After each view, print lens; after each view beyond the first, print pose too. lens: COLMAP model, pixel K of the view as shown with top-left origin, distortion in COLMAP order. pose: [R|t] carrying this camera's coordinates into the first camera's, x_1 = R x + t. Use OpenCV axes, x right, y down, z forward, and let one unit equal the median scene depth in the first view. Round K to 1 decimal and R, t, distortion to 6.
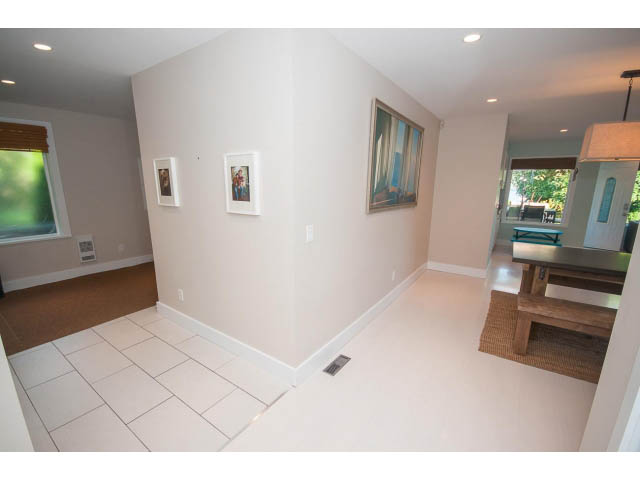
lens RADIAL K [[278.5, 0, 318.6], [0, 278.5, 242.8], [0, 0, 1]] dist [-0.001464, -0.002051]
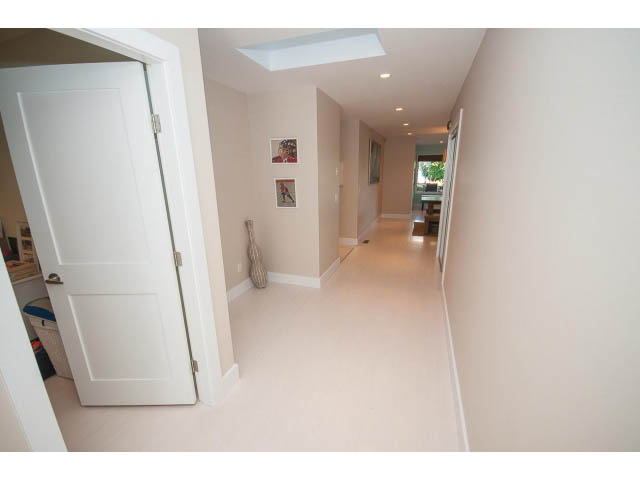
lens RADIAL K [[278.5, 0, 320.6], [0, 278.5, 242.4], [0, 0, 1]] dist [0.001592, 0.000797]
pose [[0.963311, -0.084910, 0.254601, -0.496992], [0.073843, 0.995875, 0.052733, 0.131566], [-0.258028, -0.031998, 0.965607, -0.704701]]
